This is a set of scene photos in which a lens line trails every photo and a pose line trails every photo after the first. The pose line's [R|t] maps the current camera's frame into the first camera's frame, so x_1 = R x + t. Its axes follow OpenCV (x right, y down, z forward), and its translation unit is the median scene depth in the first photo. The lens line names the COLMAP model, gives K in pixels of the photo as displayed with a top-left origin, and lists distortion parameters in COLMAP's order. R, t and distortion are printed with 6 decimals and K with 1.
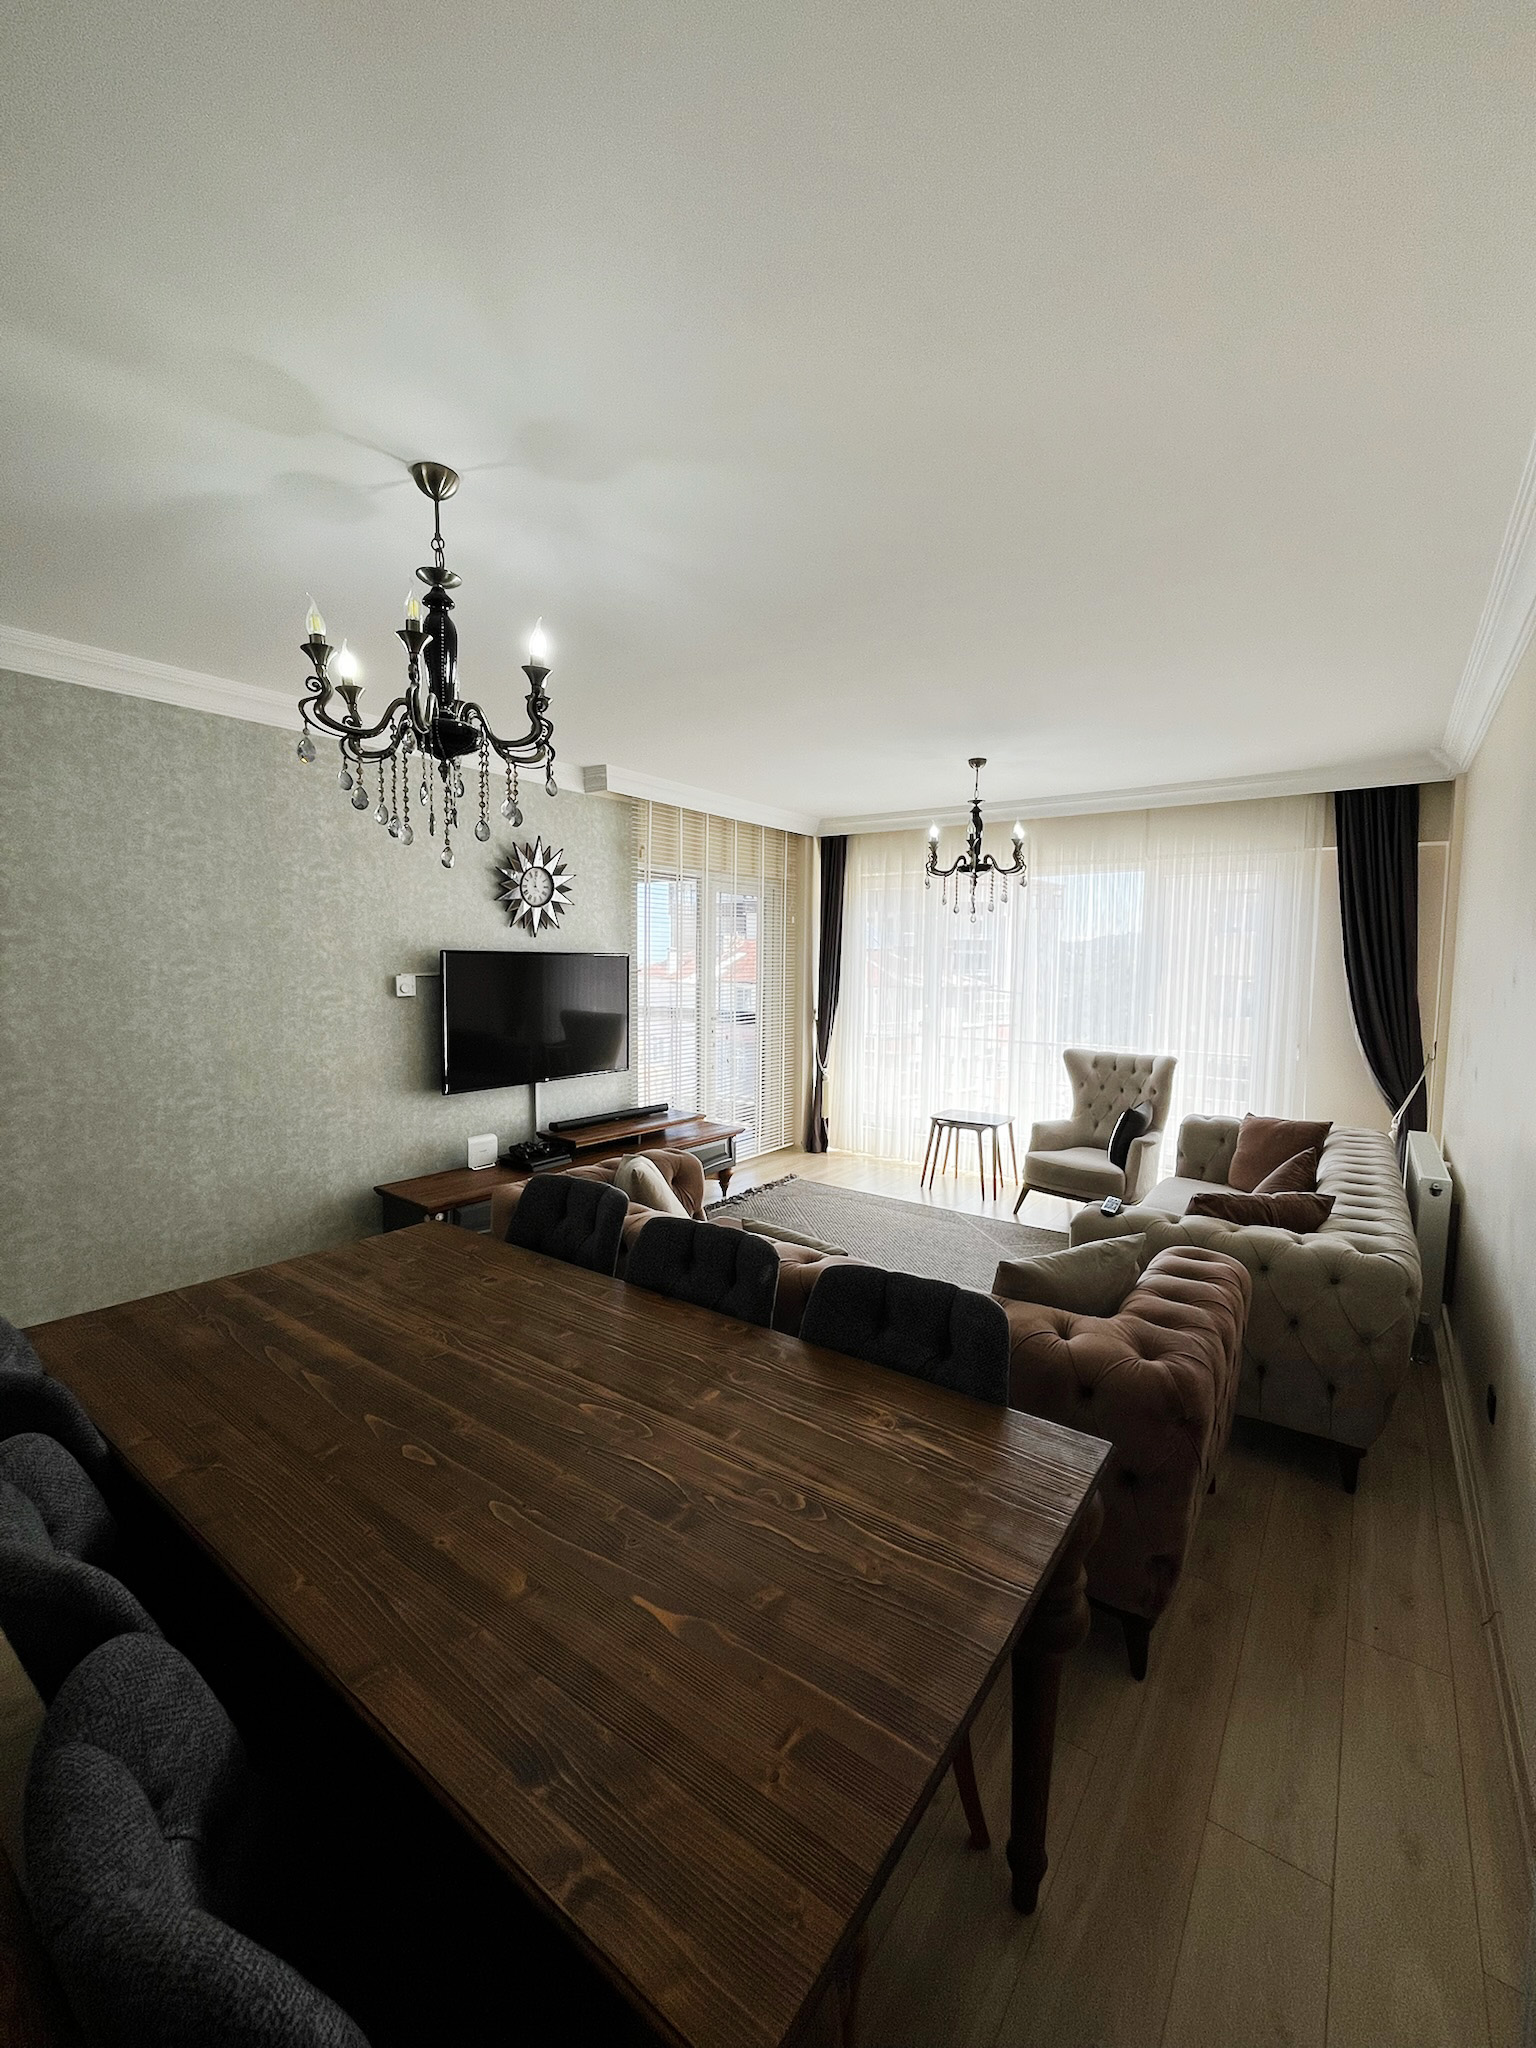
lens RADIAL K [[830.7, 0, 764.4], [0, 830.7, 1018.8], [0, 0, 1]] dist [-0.000414, -0.000719]
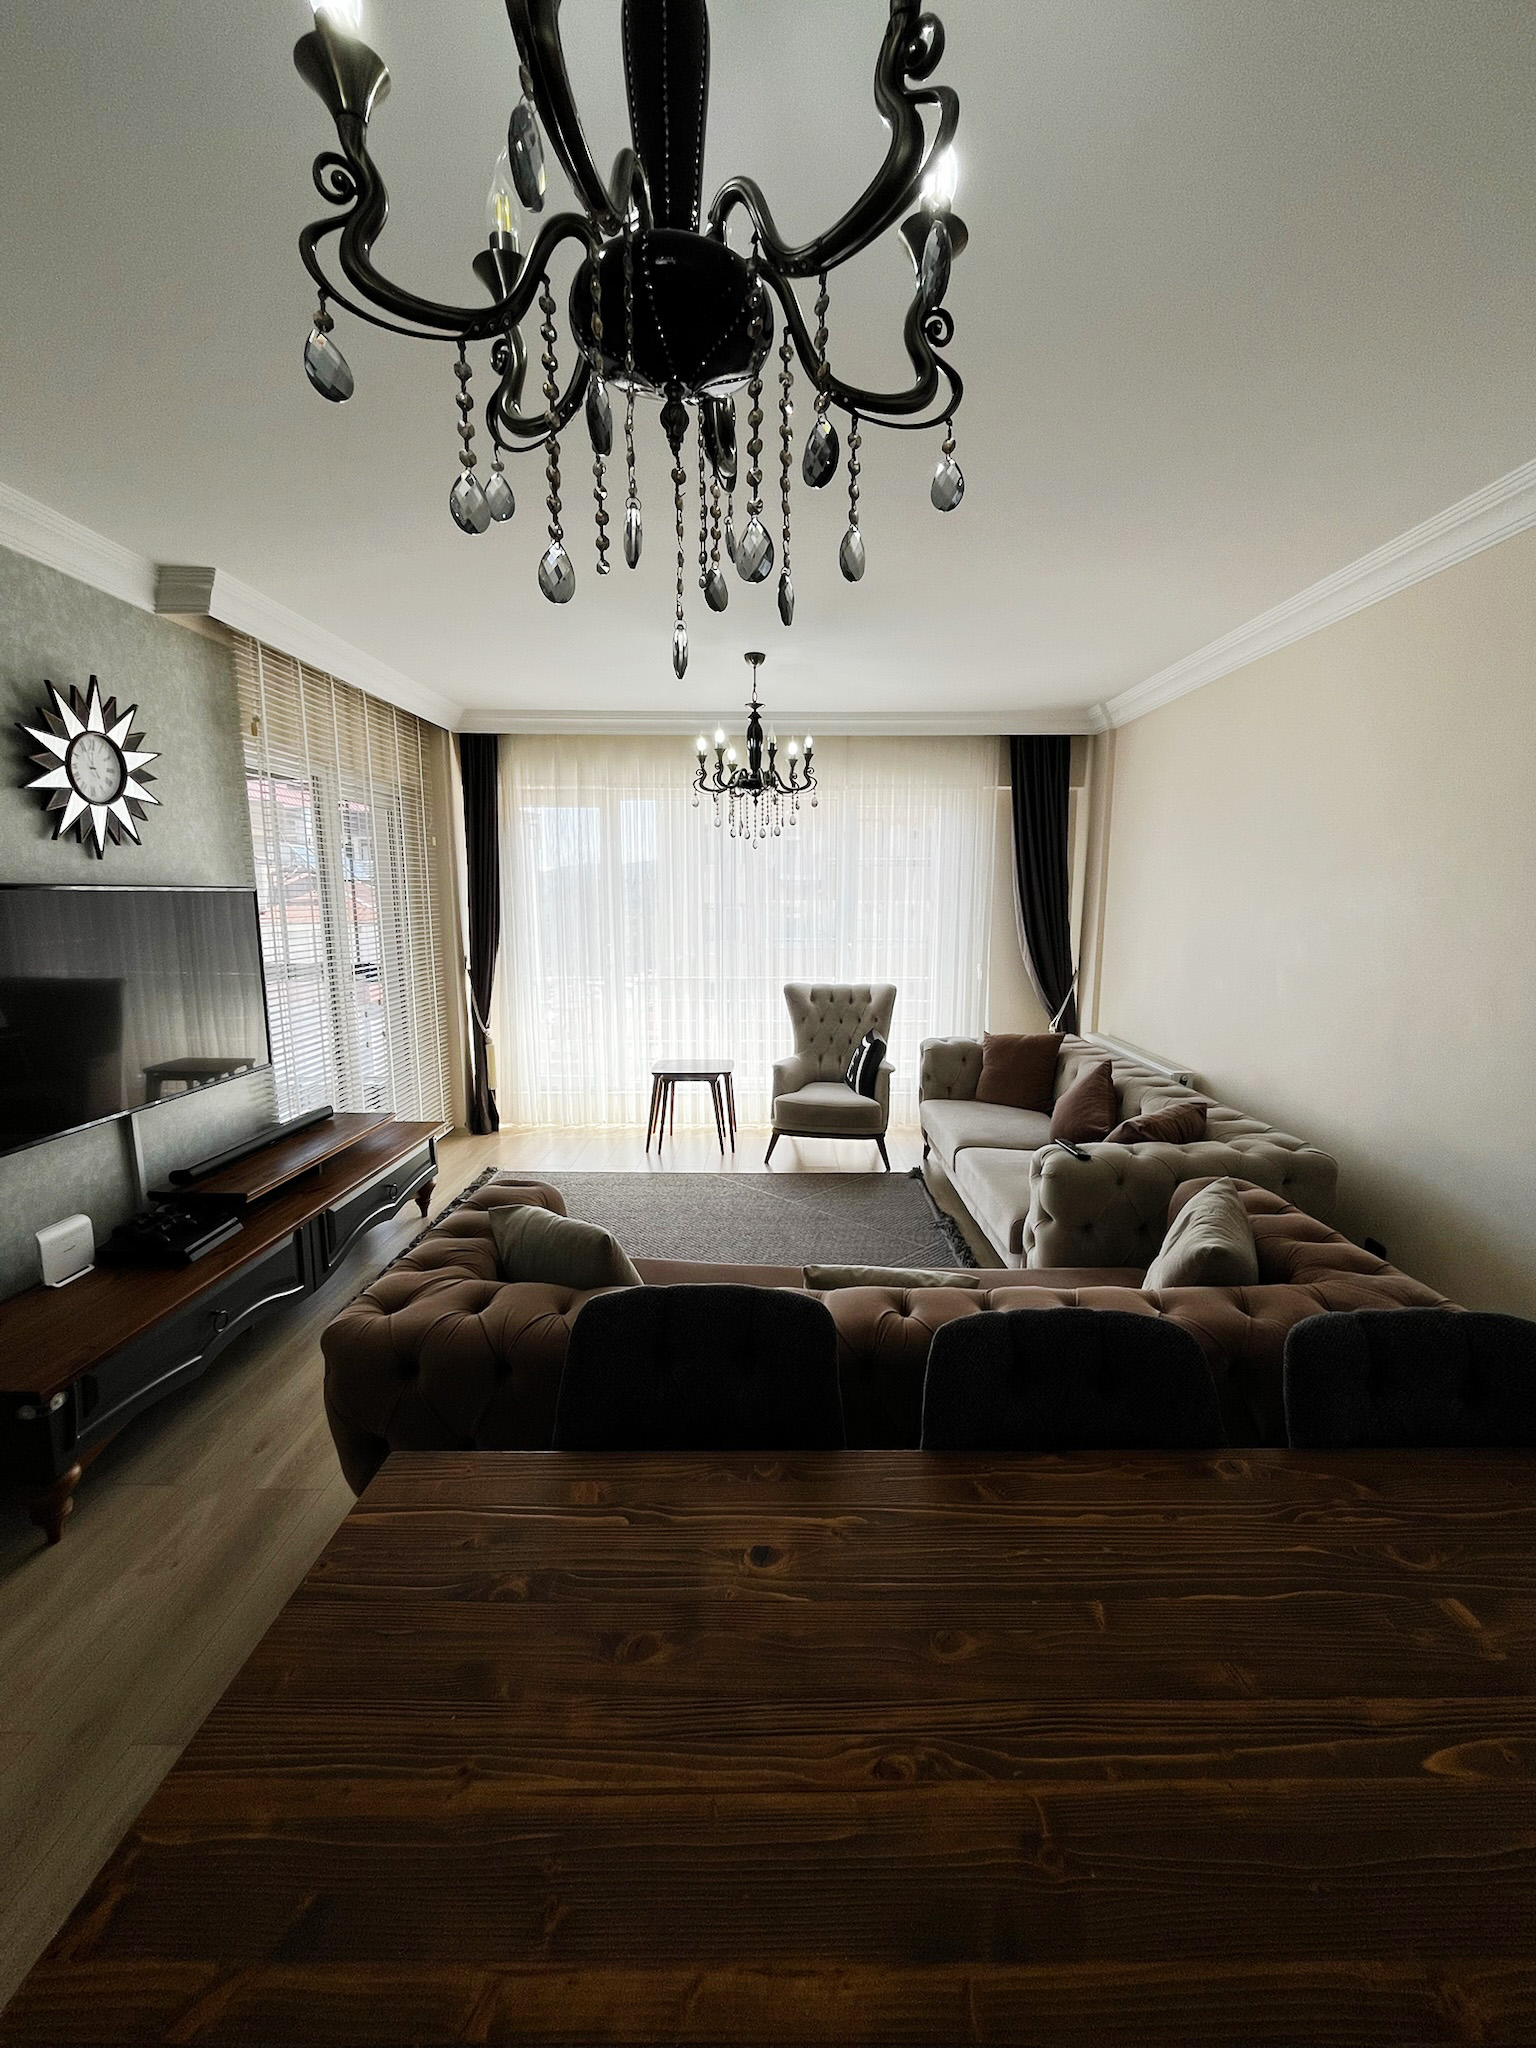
lens RADIAL K [[830.7, 0, 757.8], [0, 830.7, 1023.6], [0, 0, 1]] dist [-0.000414, -0.000719]
pose [[0.805493, -0.102704, 0.583638, -0.257500], [0.050850, 0.993214, 0.104600, -0.023236], [-0.590420, -0.054576, 0.805249, 0.270904]]
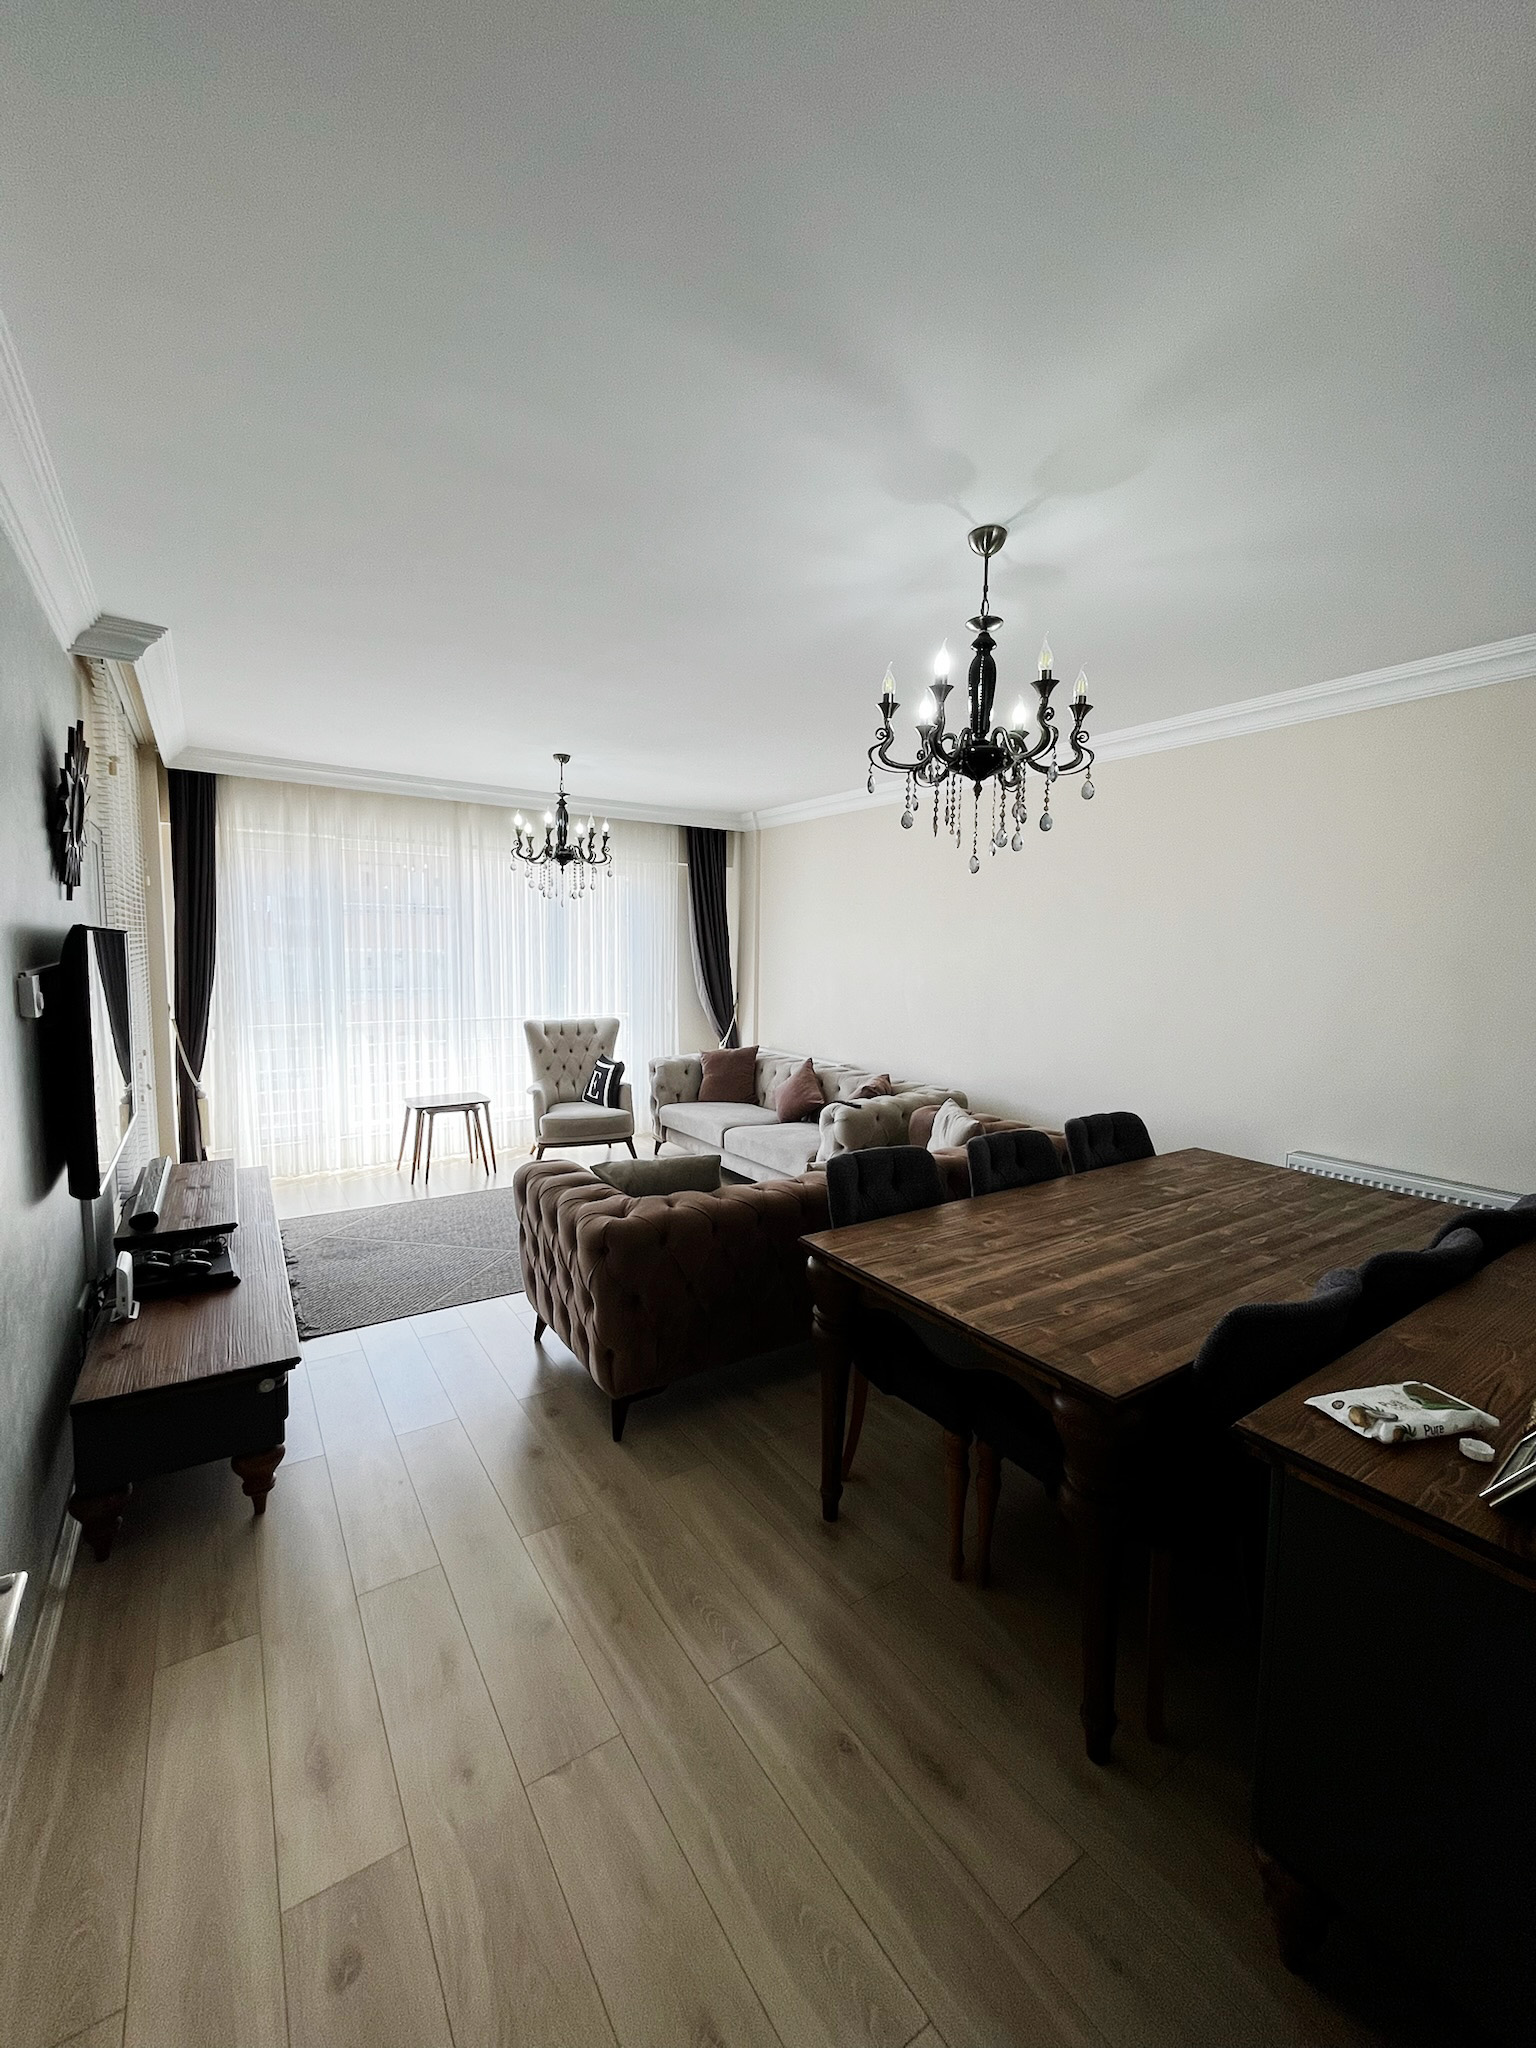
lens RADIAL K [[830.7, 0, 767.6], [0, 830.7, 1008.5], [0, 0, 1]] dist [-0.000414, -0.000719]
pose [[0.338947, -0.075415, 0.937778, -0.626219], [0.054565, 0.996680, 0.060430, -0.032482], [-0.939222, 0.030687, 0.341936, 0.359656]]
